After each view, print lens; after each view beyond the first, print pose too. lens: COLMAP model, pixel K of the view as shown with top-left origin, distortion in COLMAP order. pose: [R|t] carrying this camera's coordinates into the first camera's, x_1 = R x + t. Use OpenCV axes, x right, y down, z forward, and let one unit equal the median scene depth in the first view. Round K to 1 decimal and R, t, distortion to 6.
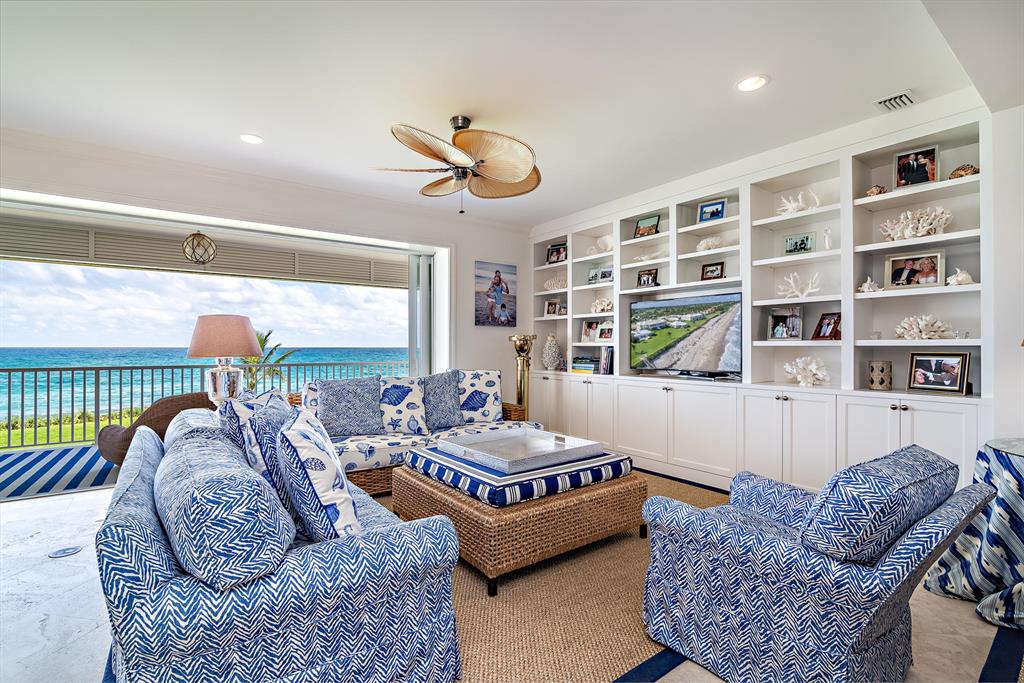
lens RADIAL K [[472.5, 0, 512.0], [0, 472.5, 341.5], [0, 0, 1]] dist [-0.027658, 0.009862]
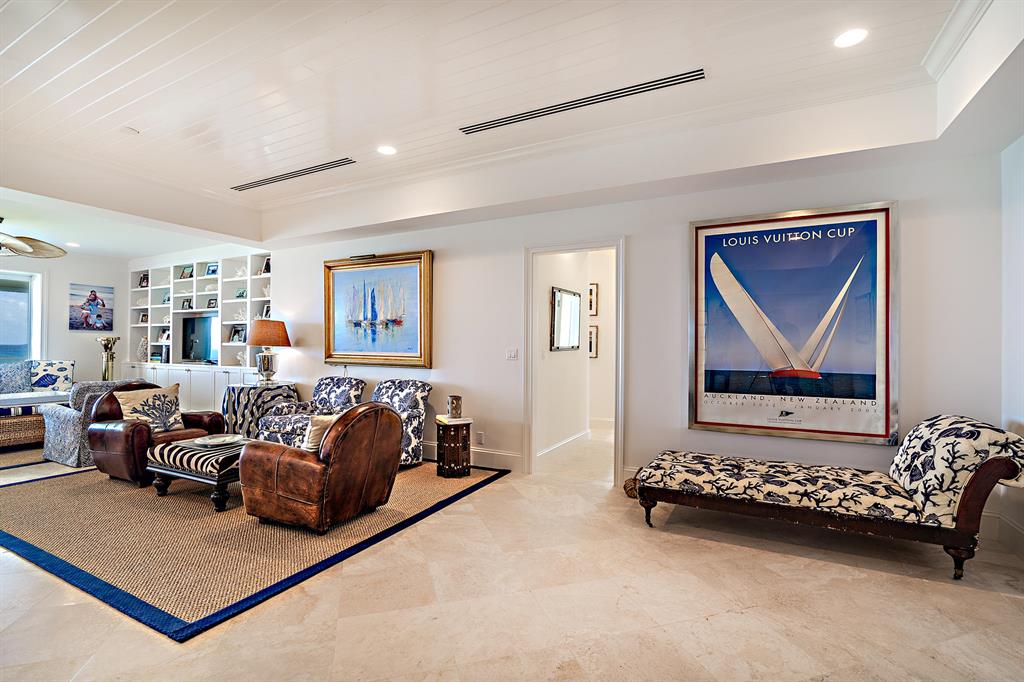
lens RADIAL K [[472.5, 0, 512.0], [0, 472.5, 341.0], [0, 0, 1]] dist [-0.027658, 0.009862]
pose [[0.898011, 0.009082, 0.439878, 0.602998], [-0.009712, 0.999953, -0.000818, -0.014898], [-0.439865, -0.003537, 0.898057, -0.986751]]
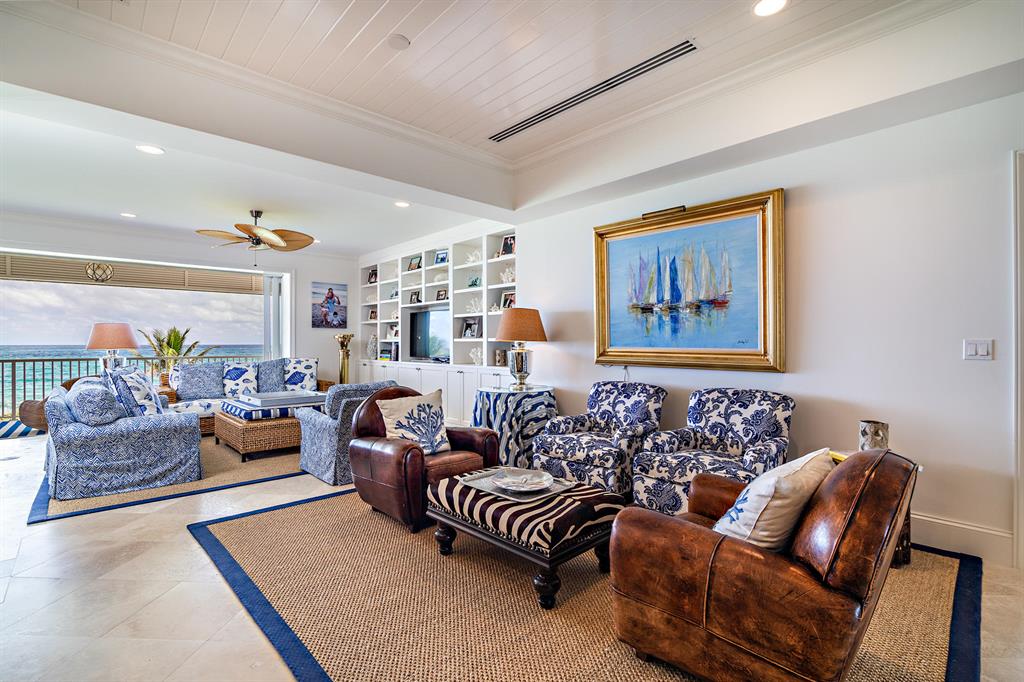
lens RADIAL K [[472.5, 0, 512.0], [0, 472.5, 341.0], [0, 0, 1]] dist [-0.027658, 0.009862]
pose [[0.993182, -0.002261, 0.116550, 0.430348], [0.001499, 0.999977, 0.006626, -0.002705], [-0.116563, -0.006406, 0.993163, -0.569761]]
